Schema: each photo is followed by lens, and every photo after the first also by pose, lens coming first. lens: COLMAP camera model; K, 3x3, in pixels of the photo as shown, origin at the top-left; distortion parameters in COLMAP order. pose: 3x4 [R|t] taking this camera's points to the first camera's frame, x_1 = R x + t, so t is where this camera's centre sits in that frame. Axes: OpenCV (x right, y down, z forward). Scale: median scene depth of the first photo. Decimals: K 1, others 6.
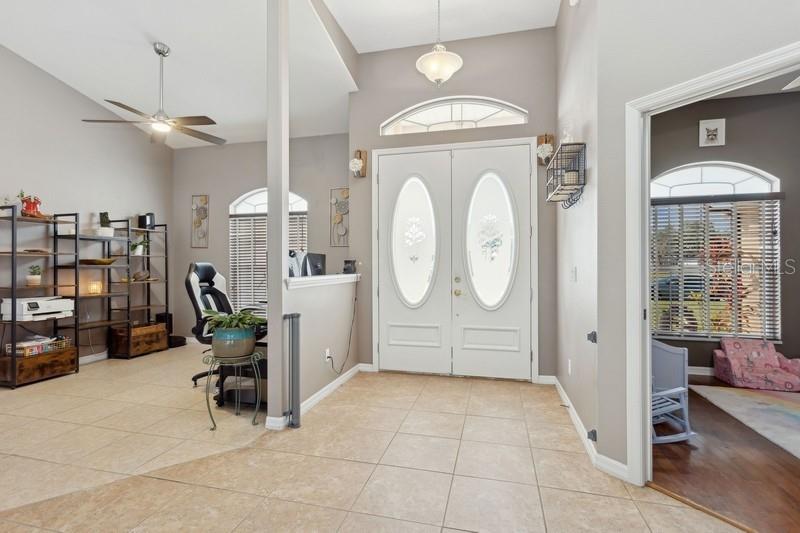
lens RADIAL K [[385.6, 0, 397.2], [0, 385.6, 267.8], [0, 0, 1]] dist [-0.002316, 0.002464]
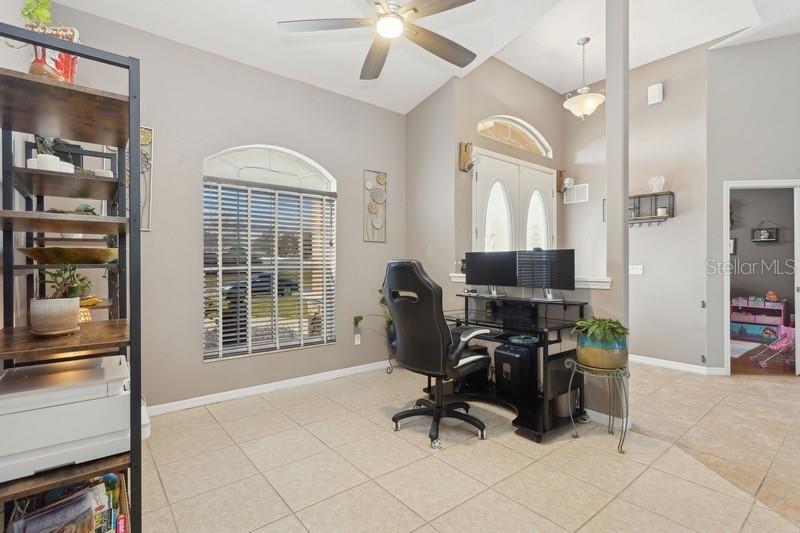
lens RADIAL K [[385.6, 0, 398.4], [0, 385.6, 264.0], [0, 0, 1]] dist [-0.002316, 0.002464]
pose [[0.596874, -0.002258, 0.802332, -1.259440], [0.005373, 0.999985, -0.001183, -0.009309], [-0.802317, 0.005017, 0.596877, 0.747399]]
